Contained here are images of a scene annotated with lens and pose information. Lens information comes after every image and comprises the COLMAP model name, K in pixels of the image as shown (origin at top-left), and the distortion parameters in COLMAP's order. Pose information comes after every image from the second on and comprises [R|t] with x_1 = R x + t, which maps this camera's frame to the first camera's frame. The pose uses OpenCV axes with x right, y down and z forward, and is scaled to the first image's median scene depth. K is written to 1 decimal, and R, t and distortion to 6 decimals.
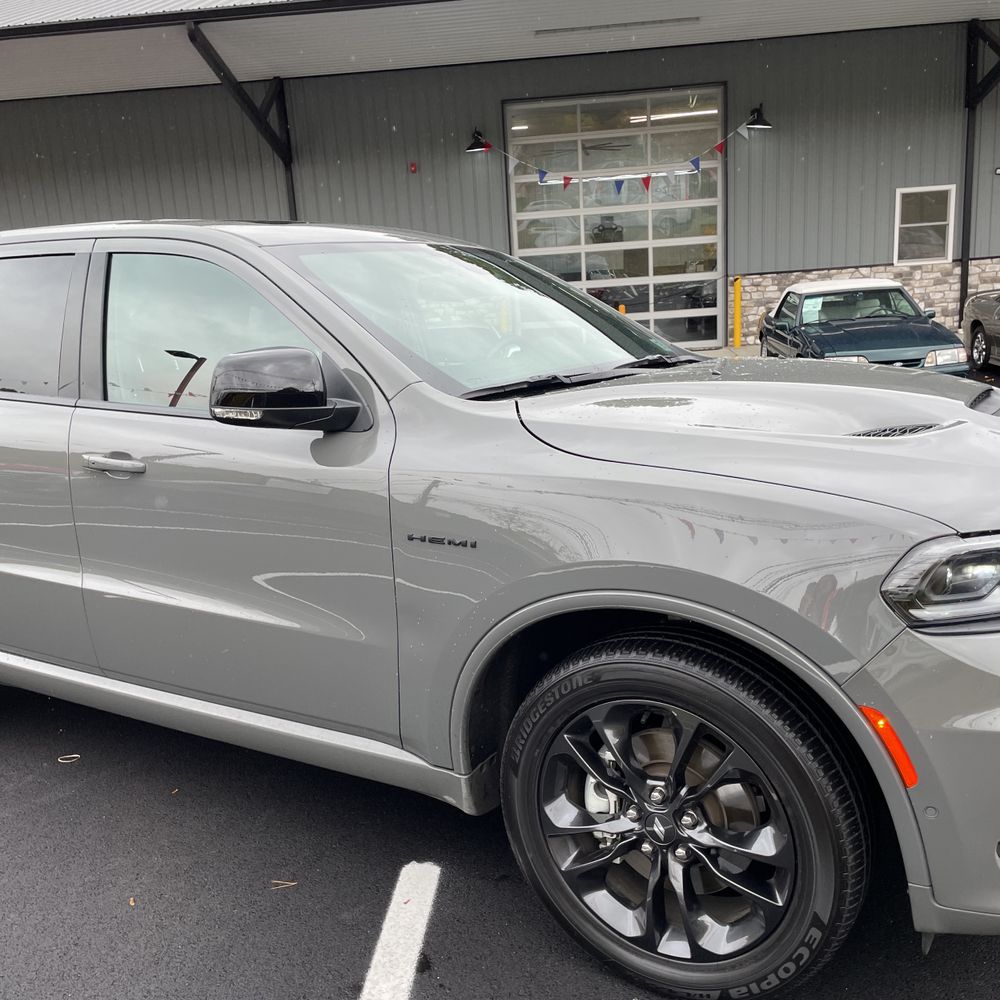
lens RADIAL K [[1024.2, 0, 518.0], [0, 1024.2, 512.6], [0, 0, 1]] dist [0.088528, -0.107533]
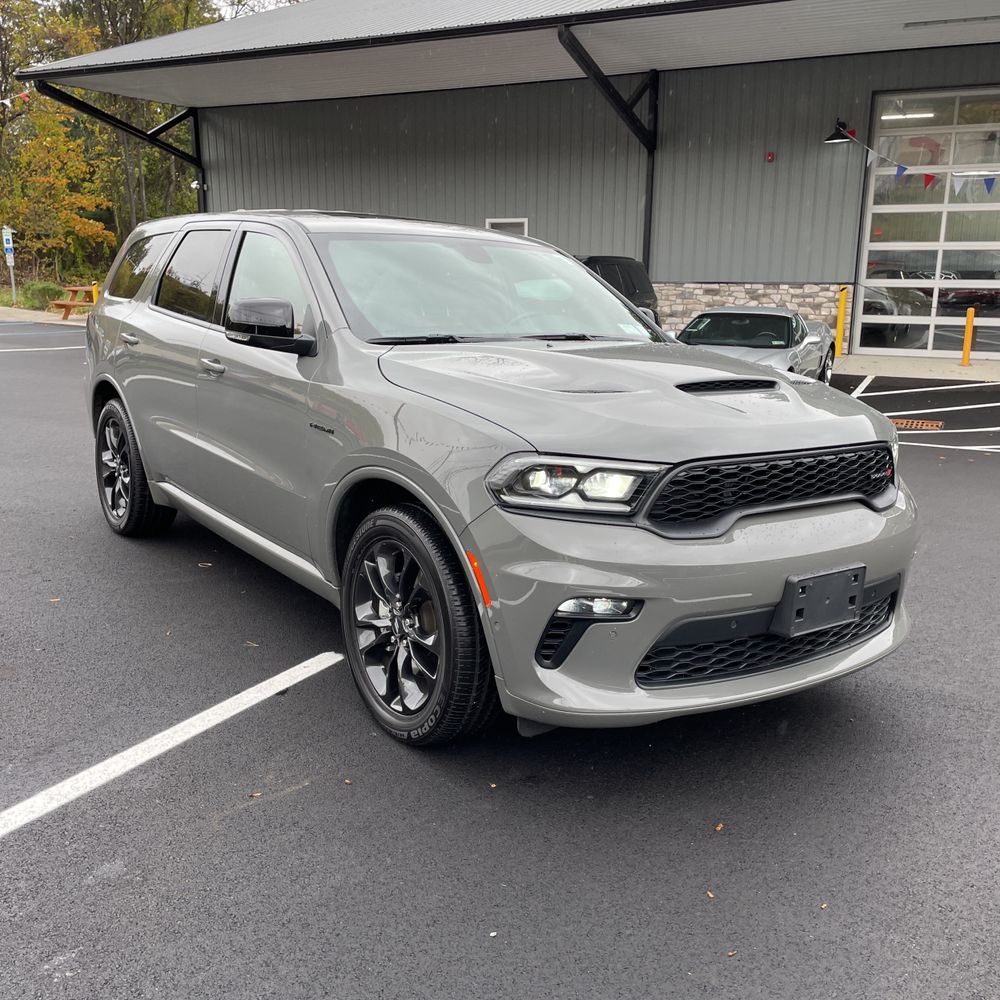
lens RADIAL K [[1066.4, 0, 527.0], [0, 1066.4, 500.9], [0, 0, 1]] dist [0.119583, -0.178903]
pose [[0.912203, 0.156979, -0.378476, 0.656495], [-0.157558, 0.987064, 0.029655, 0.030821], [0.378235, 0.032580, 0.925136, -0.309109]]
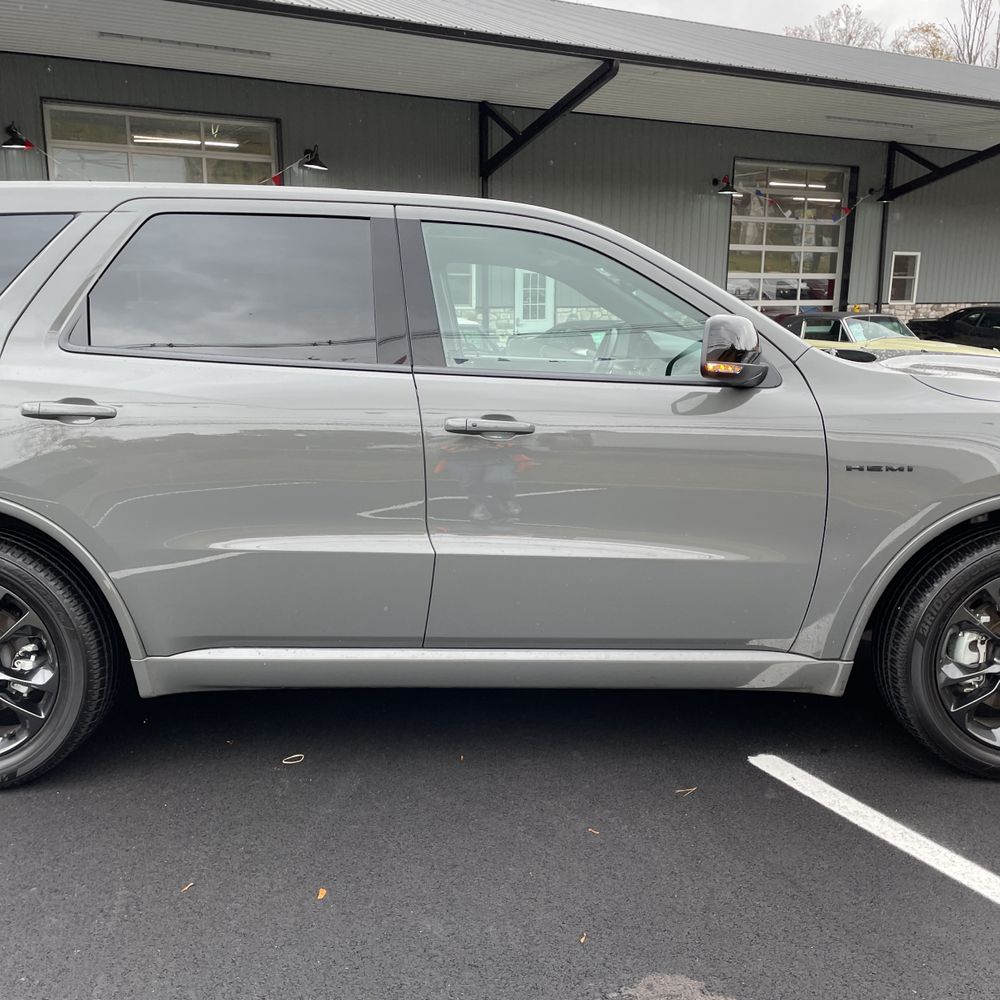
lens RADIAL K [[1024.2, 0, 518.0], [0, 1024.2, 512.6], [0, 0, 1]] dist [0.088528, -0.107533]
pose [[0.833433, -0.046686, 0.550645, -0.902591], [0.068949, 0.997424, -0.019792, 0.059646], [-0.548303, 0.054462, 0.834505, 0.133467]]
